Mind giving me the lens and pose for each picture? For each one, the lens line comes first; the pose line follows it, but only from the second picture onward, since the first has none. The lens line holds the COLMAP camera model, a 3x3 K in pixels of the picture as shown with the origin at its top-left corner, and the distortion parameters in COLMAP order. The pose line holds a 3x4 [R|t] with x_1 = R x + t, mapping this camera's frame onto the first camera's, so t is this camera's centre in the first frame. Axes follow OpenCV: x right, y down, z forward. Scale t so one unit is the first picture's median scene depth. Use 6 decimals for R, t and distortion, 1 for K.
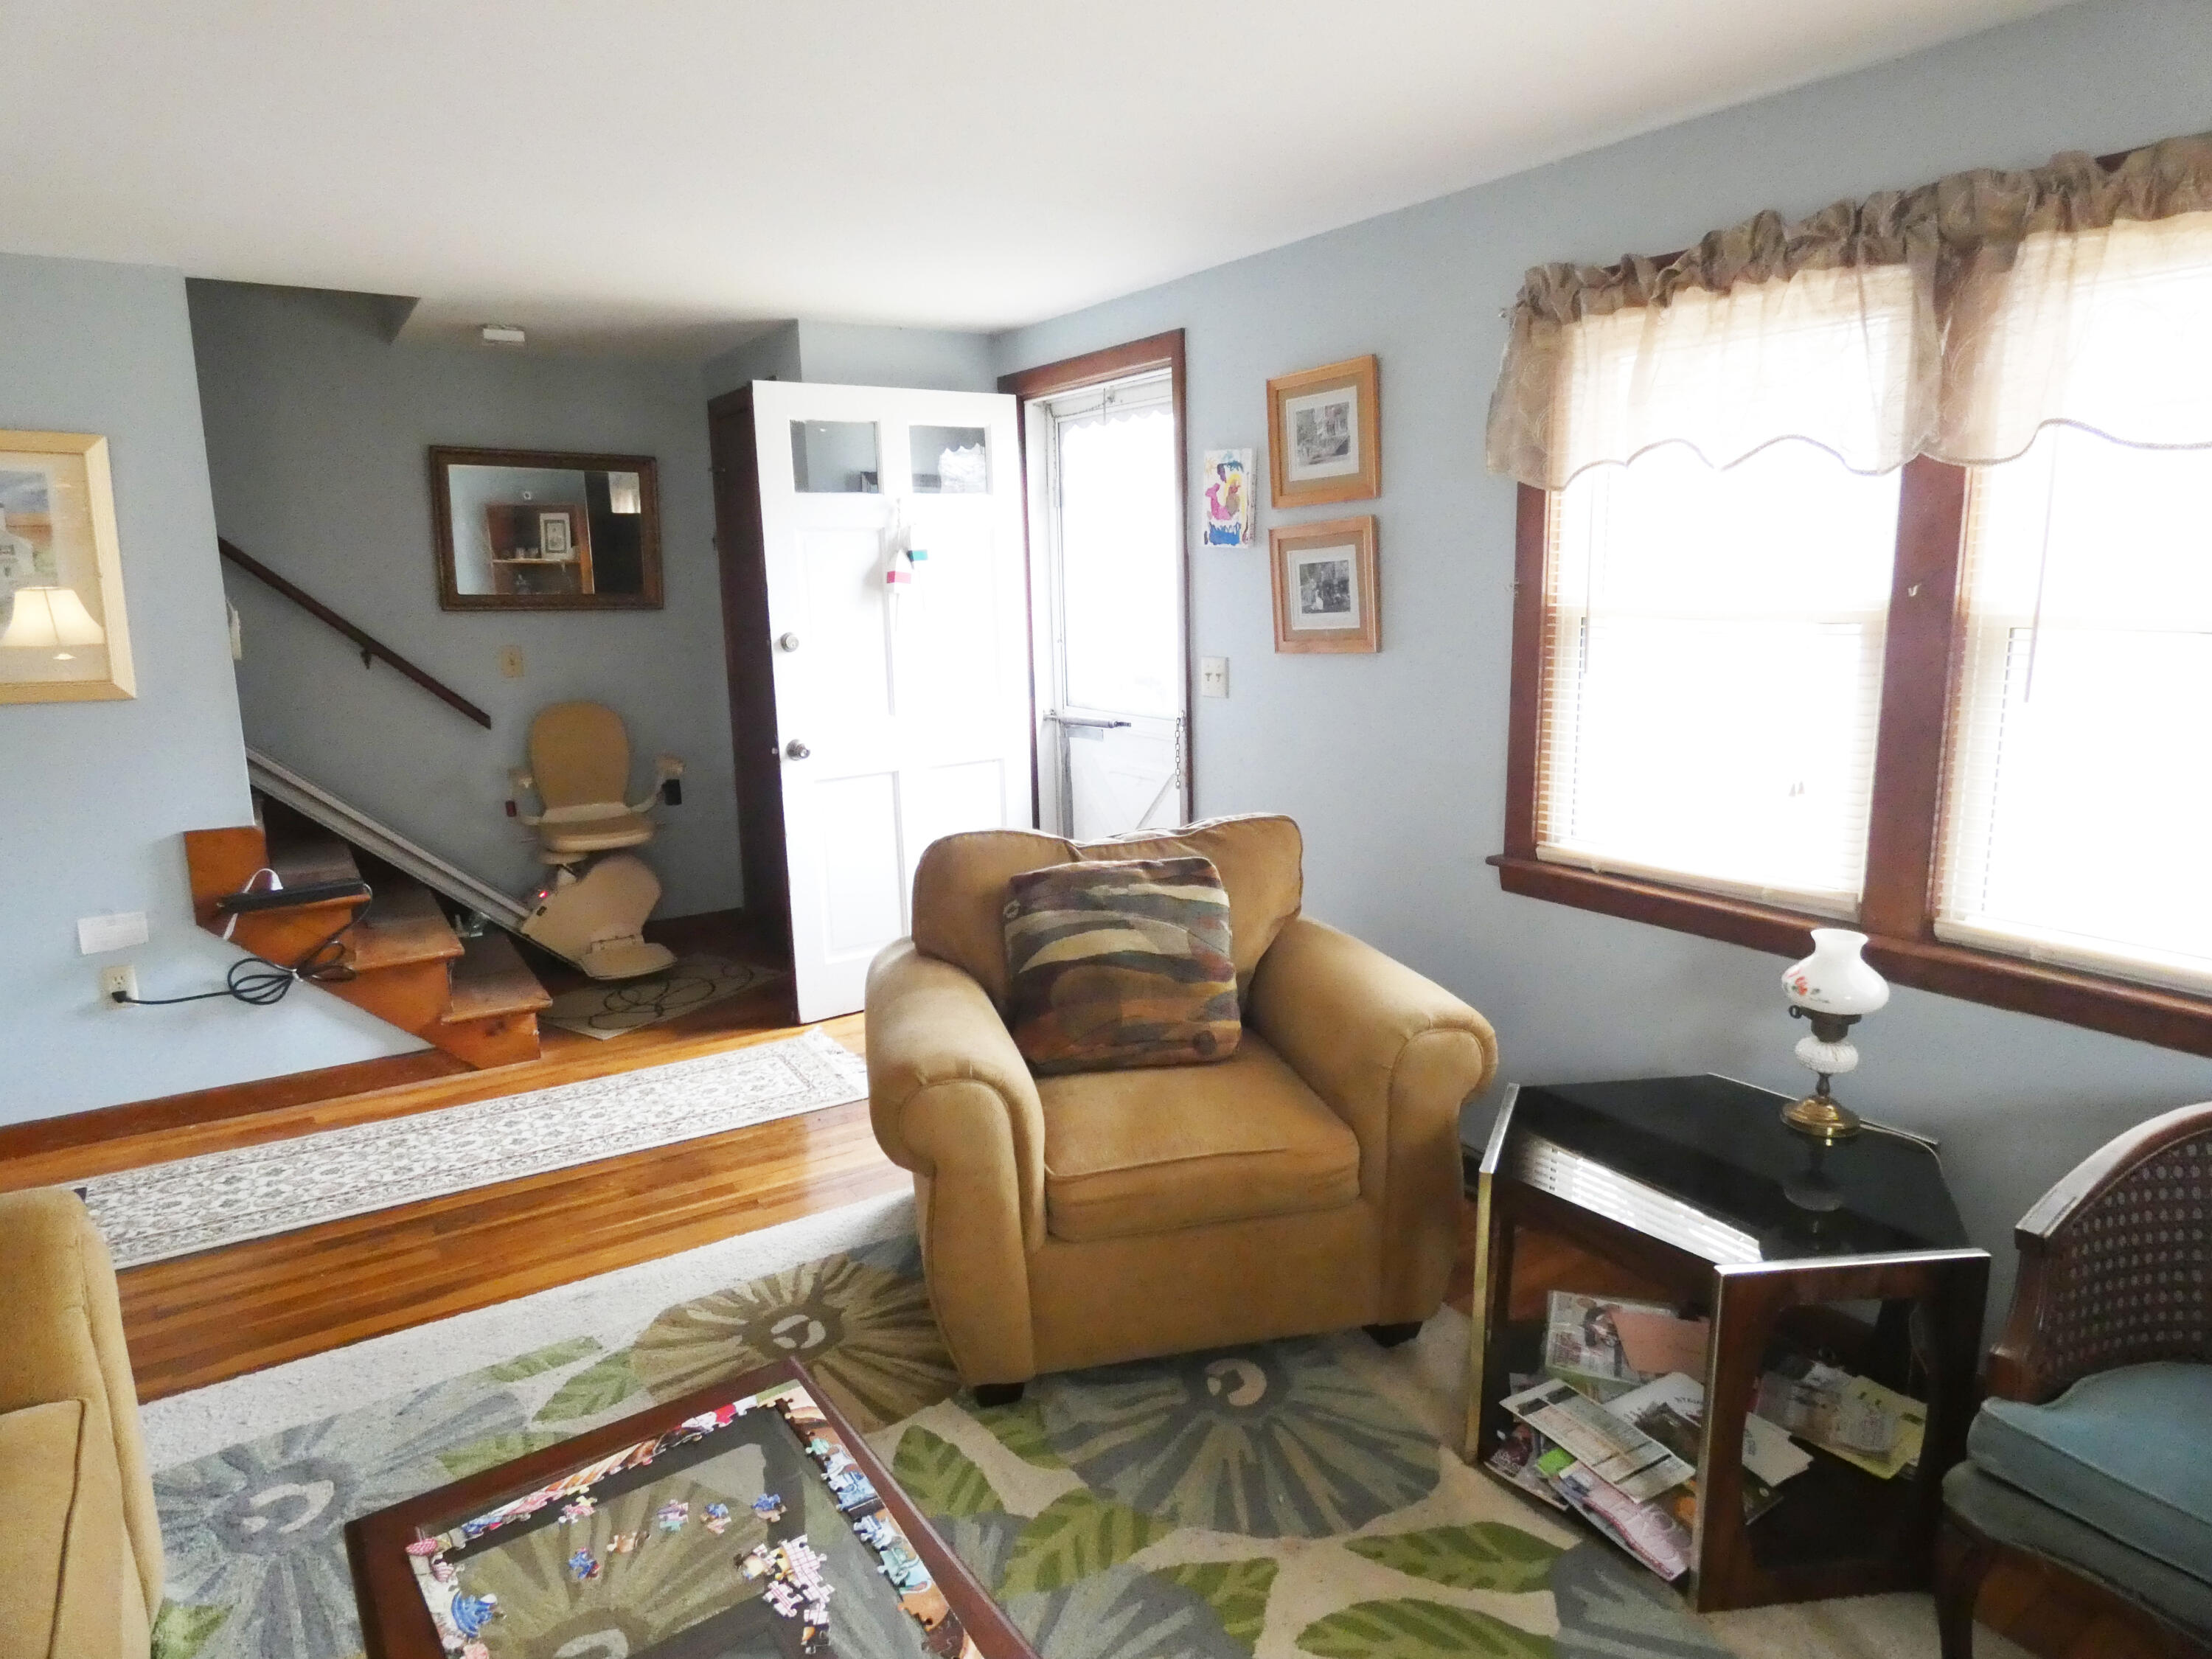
lens RADIAL K [[1280.3, 0, 1106.9], [0, 1280.3, 842.8], [0, 0, 1]] dist [-0.024911, -0.016508]
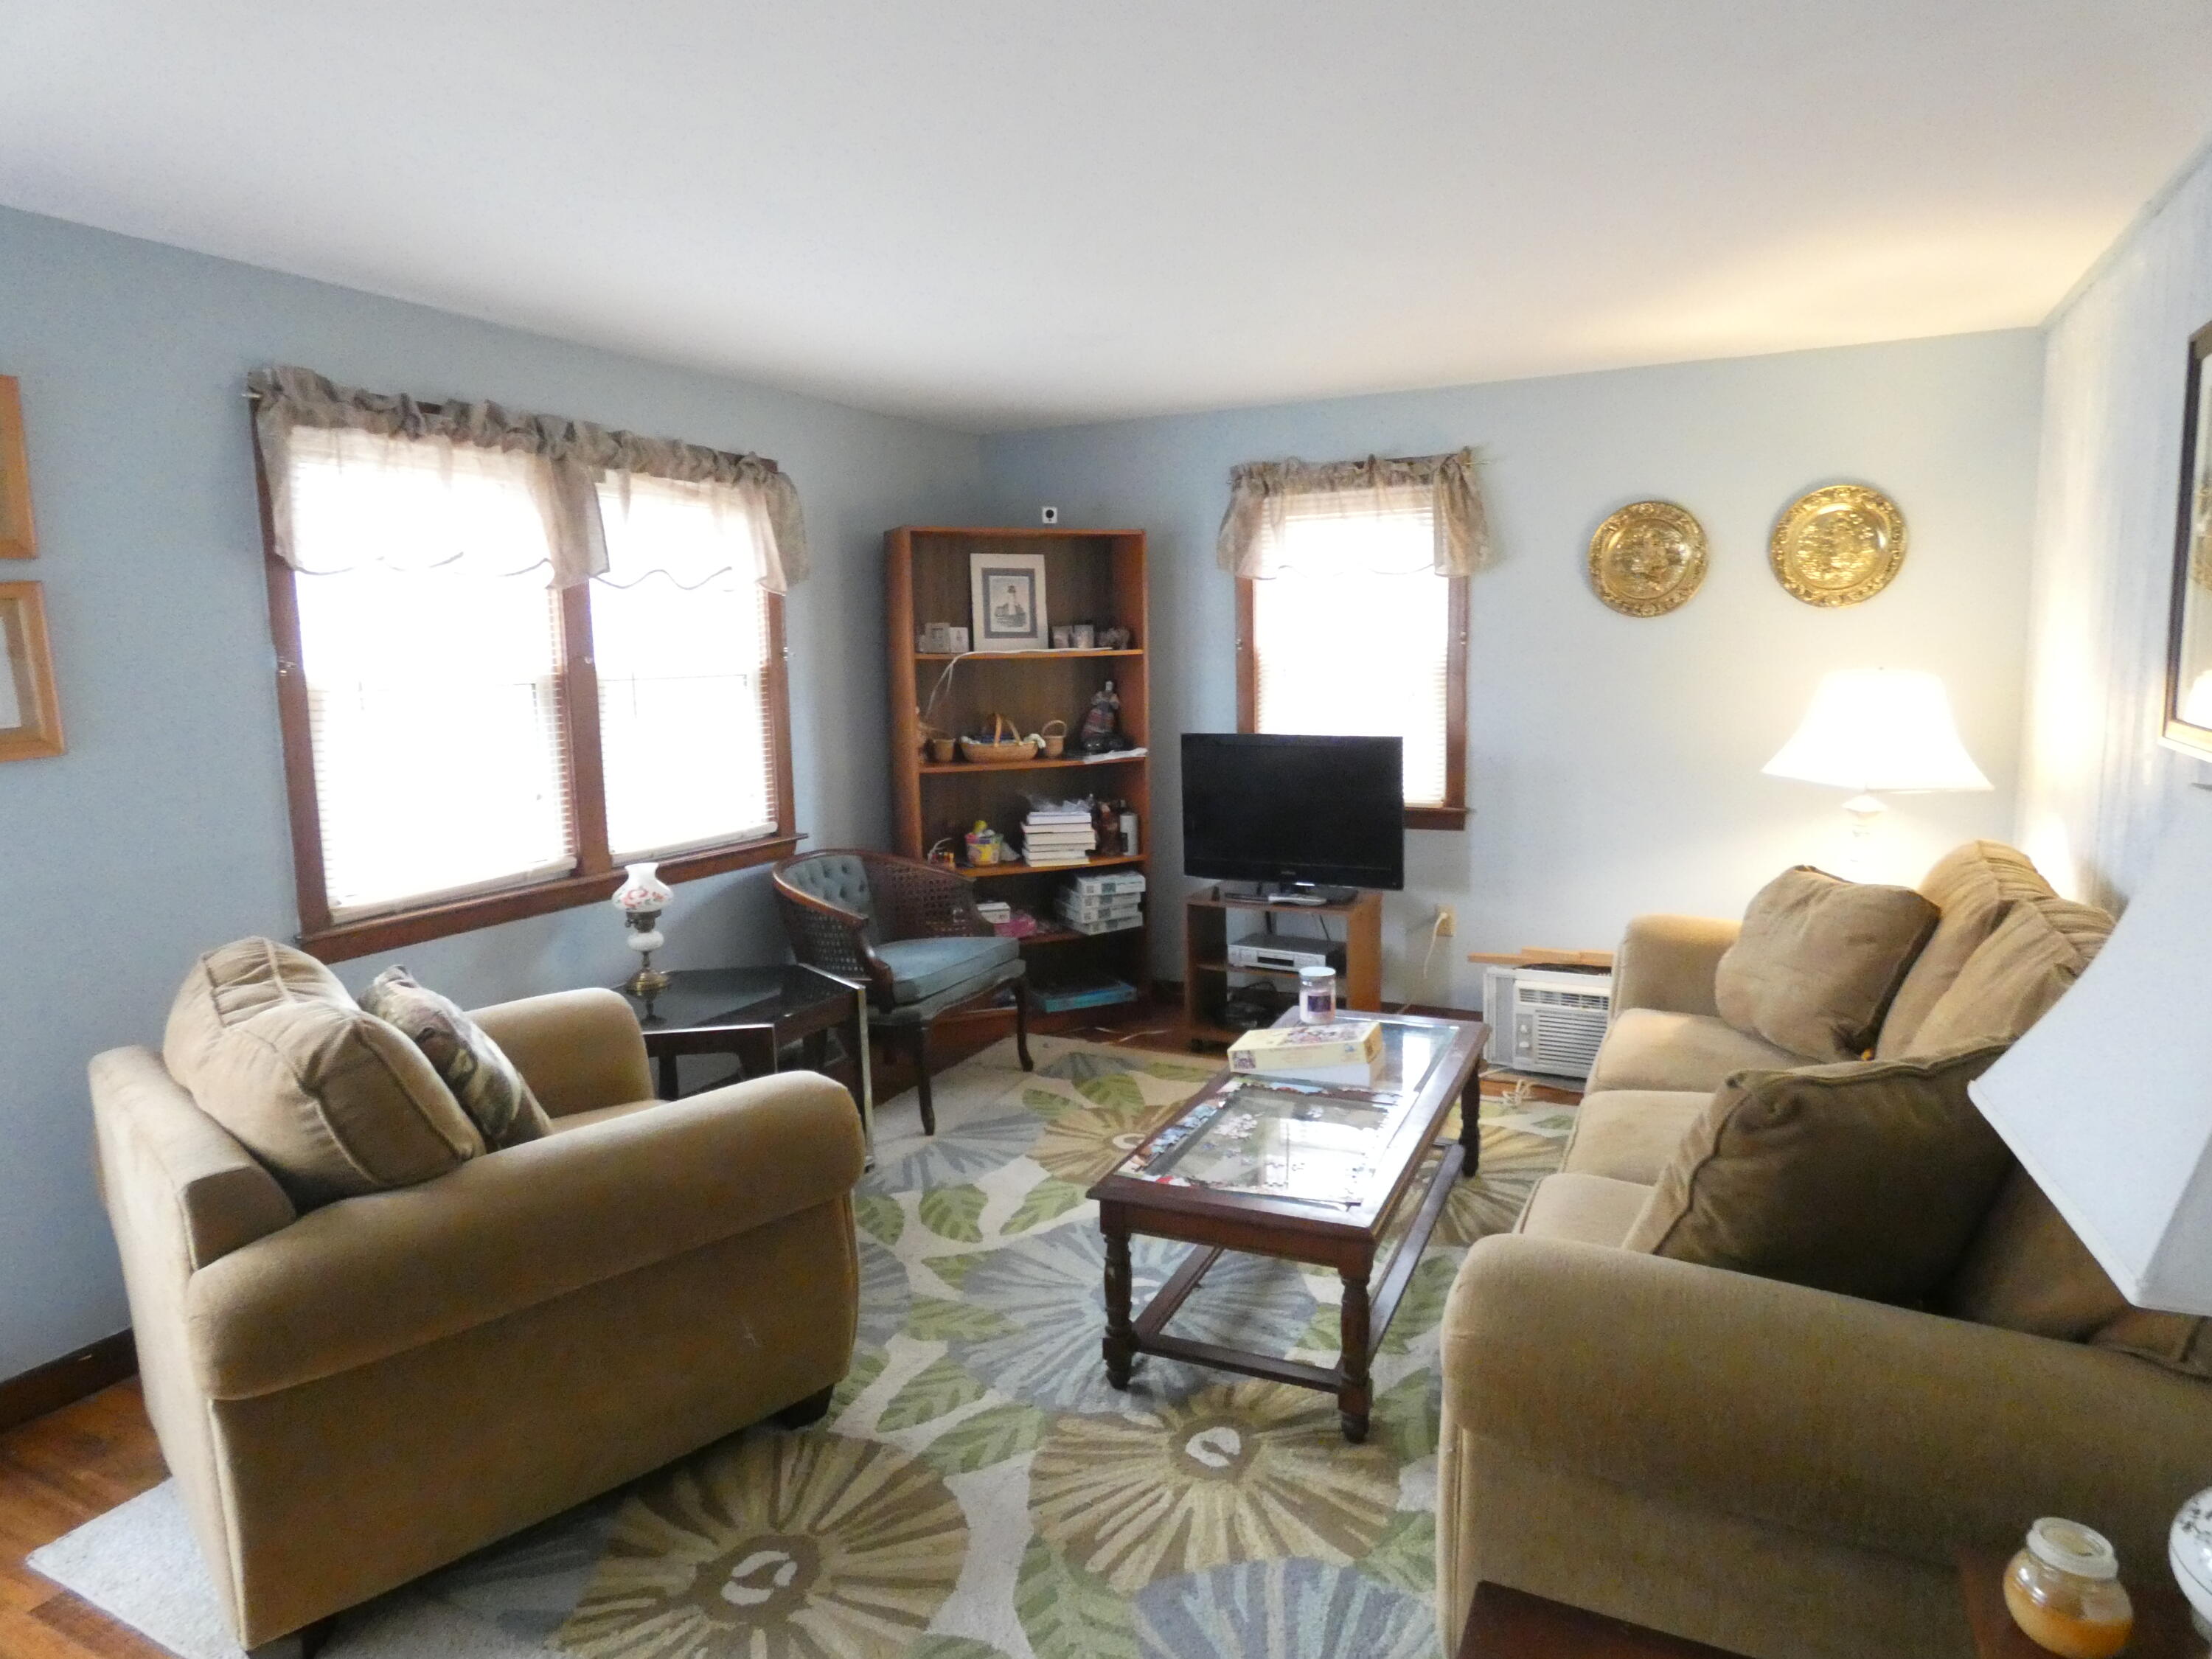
lens RADIAL K [[1280.3, 0, 1106.9], [0, 1280.3, 842.8], [0, 0, 1]] dist [-0.024911, -0.016508]
pose [[-0.496978, -0.121566, 0.859206, -1.130134], [0.192700, 0.949956, 0.245867, -0.241273], [-0.846096, 0.287760, -0.448682, 1.199076]]
